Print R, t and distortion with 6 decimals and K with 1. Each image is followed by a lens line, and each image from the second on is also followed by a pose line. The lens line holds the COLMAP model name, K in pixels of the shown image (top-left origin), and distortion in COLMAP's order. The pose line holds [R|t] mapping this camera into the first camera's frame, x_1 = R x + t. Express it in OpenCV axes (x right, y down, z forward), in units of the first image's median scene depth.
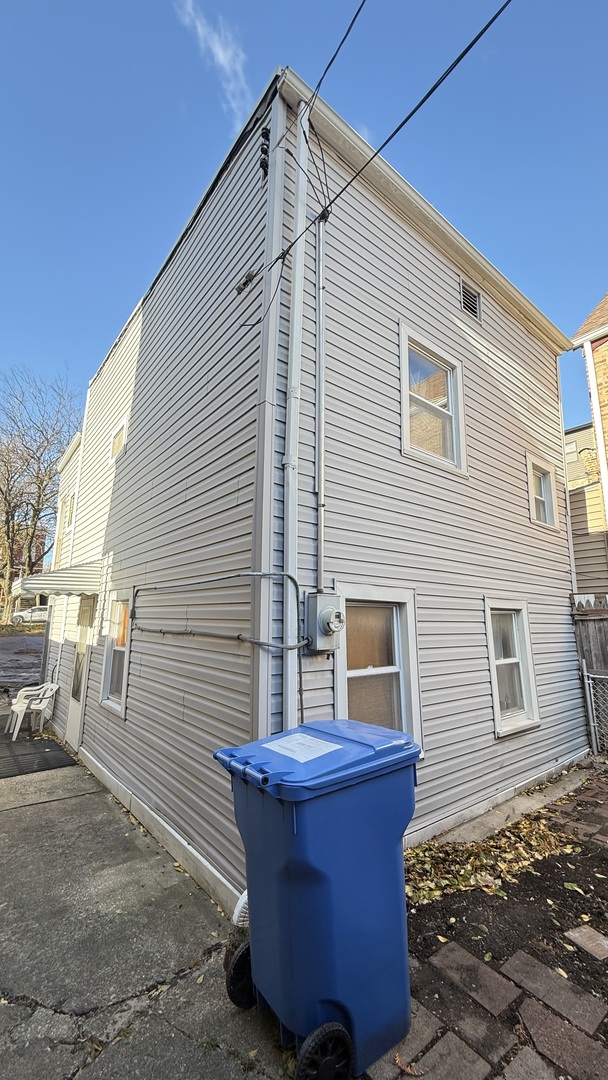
lens RADIAL K [[427.7, 0, 304.2], [0, 427.7, 537.5], [0, 0, 1]] dist [0.000282, 0.000038]
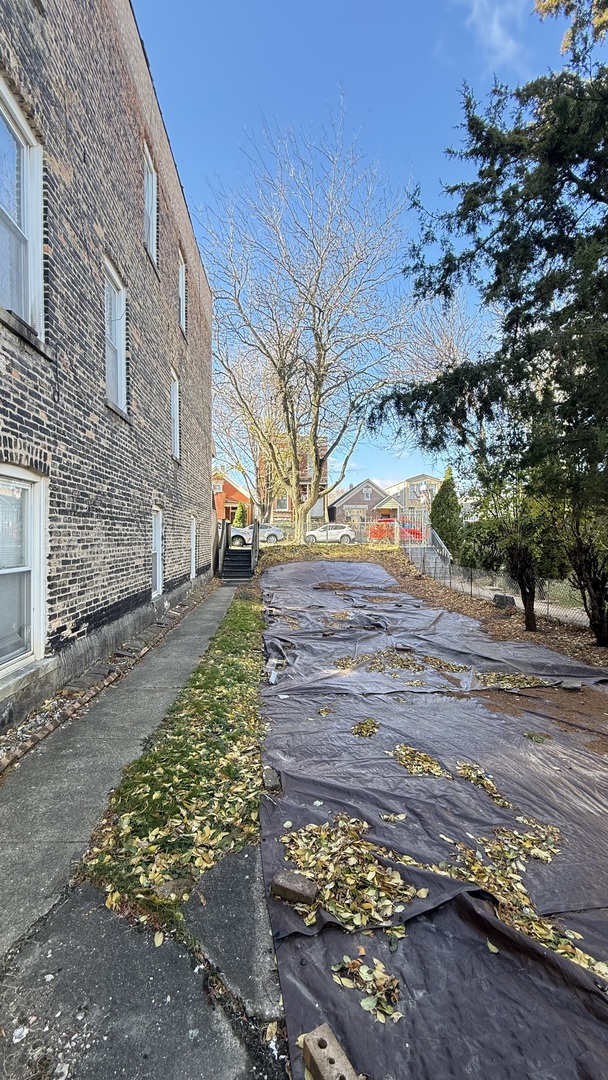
lens RADIAL K [[427.7, 0, 304.0], [0, 427.7, 540.9], [0, 0, 1]] dist [0.000282, 0.000038]
pose [[0.829135, -0.009530, -0.558967, -0.242666], [0.114803, 0.981448, 0.153558, 0.073518], [0.547134, -0.191491, 0.814847, 0.354519]]
